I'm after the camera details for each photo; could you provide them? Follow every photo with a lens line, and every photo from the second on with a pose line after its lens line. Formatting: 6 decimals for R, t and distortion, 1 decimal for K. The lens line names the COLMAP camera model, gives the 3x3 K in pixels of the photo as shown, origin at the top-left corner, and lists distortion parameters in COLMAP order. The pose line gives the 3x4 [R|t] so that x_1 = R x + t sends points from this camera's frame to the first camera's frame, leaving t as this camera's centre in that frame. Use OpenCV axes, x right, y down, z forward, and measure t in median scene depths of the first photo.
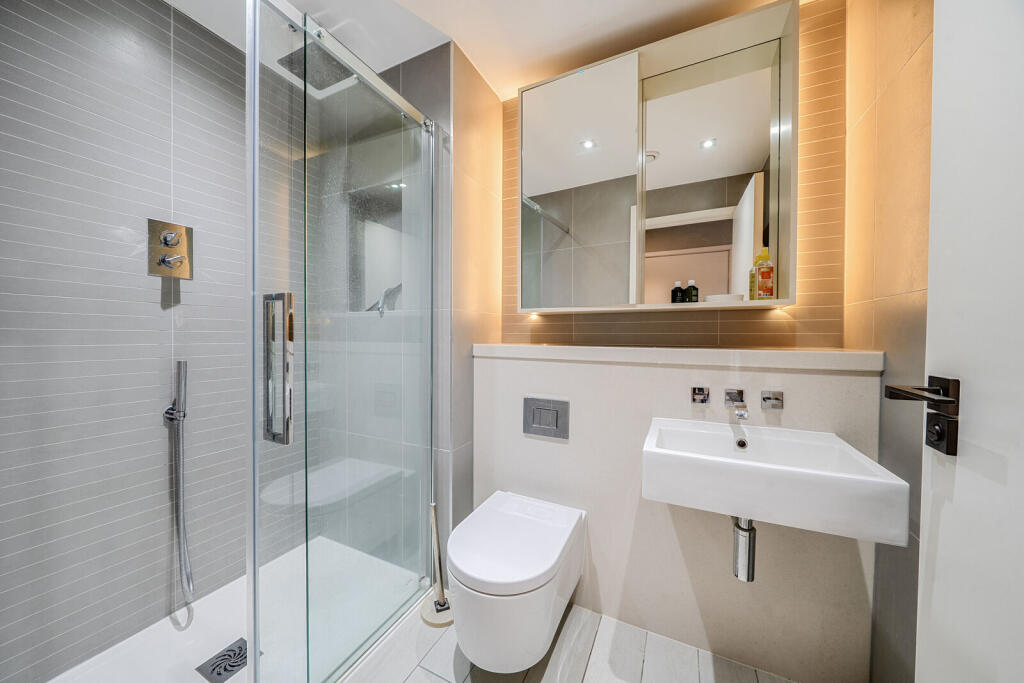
lens RADIAL K [[353.5, 0, 511.8], [0, 353.5, 338.1], [0, 0, 1]] dist [-0.001837, -0.000096]
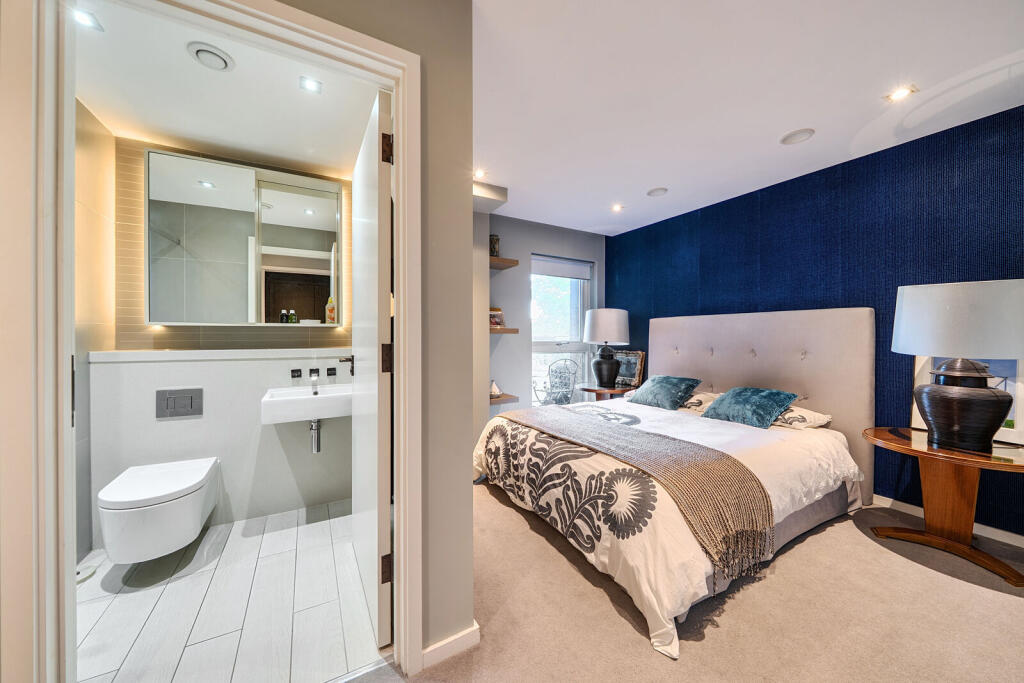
lens RADIAL K [[353.5, 0, 511.8], [0, 353.5, 338.1], [0, 0, 1]] dist [-0.001837, -0.000096]
pose [[0.562375, -0.008474, 0.826839, -0.330312], [0.011306, 0.999933, 0.002559, -0.016148], [-0.826805, 0.007909, 0.562433, -0.882854]]
